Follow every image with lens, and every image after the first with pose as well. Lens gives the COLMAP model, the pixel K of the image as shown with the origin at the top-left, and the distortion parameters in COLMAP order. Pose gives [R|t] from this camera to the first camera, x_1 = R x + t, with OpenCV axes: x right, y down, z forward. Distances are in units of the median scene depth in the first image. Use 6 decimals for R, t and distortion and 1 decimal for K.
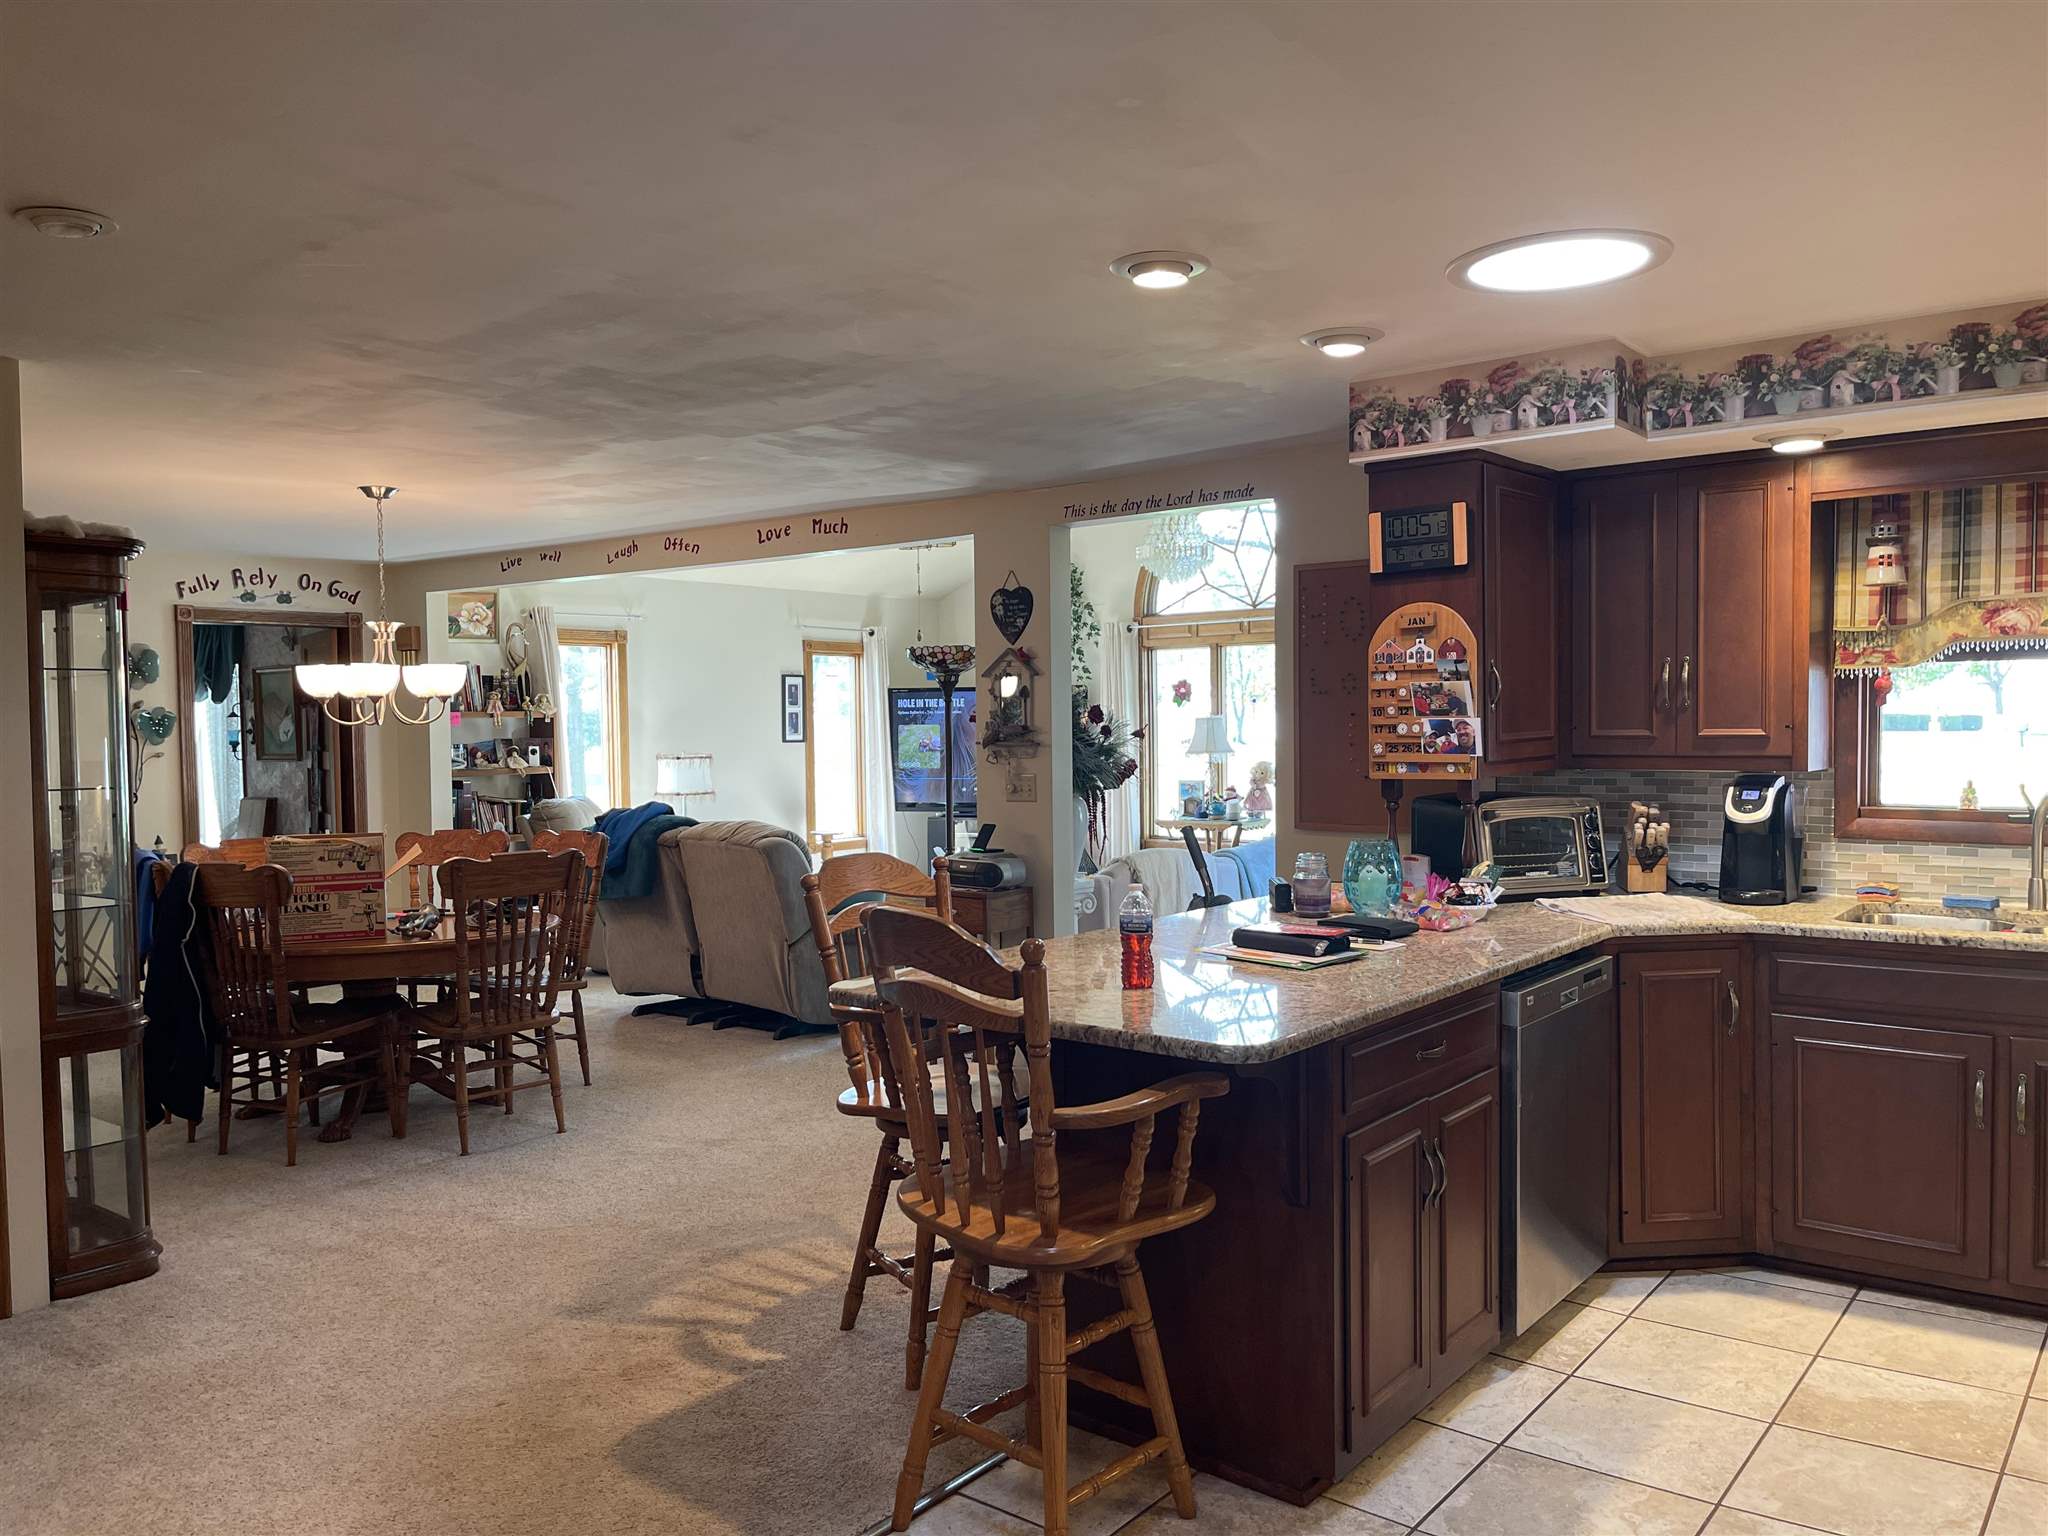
lens RADIAL K [[1557.2, 0, 1024.0], [0, 1557.2, 768.0], [0, 0, 1]] dist [-0.000919, -0.000988]
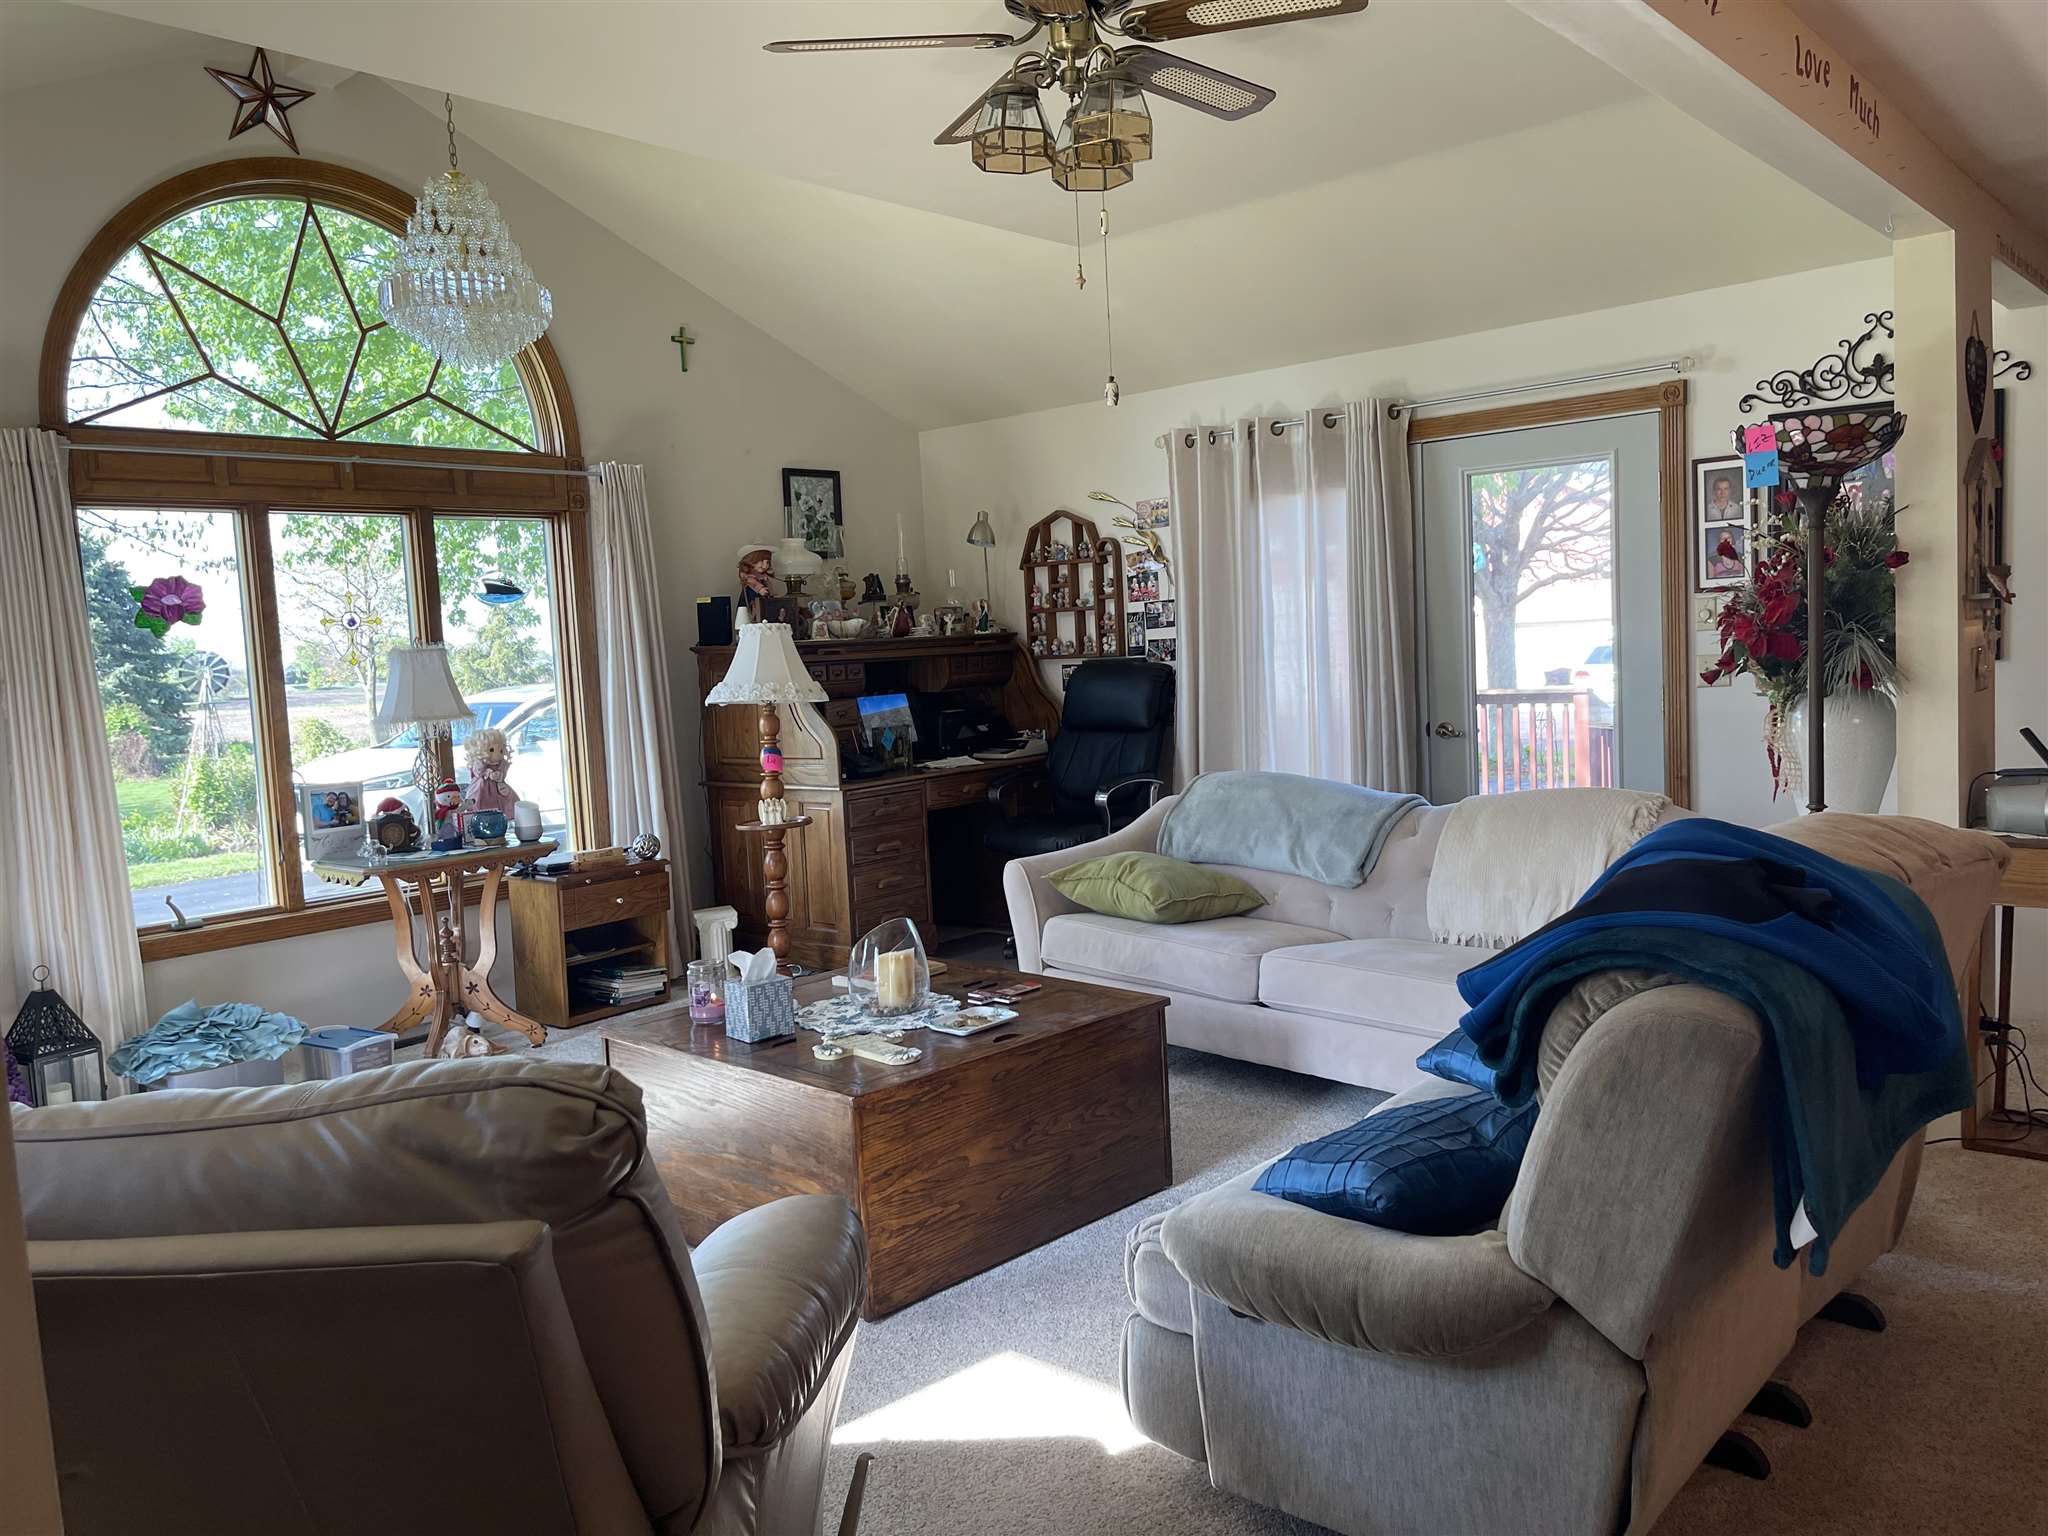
lens RADIAL K [[1557.2, 0, 1024.0], [0, 1557.2, 768.0], [0, 0, 1]] dist [-0.000919, -0.000988]
pose [[0.058469, -0.066849, 0.996048, -0.351199], [0.078154, 0.995000, 0.062191, -0.010030], [-0.995225, 0.074209, 0.063401, 0.748264]]
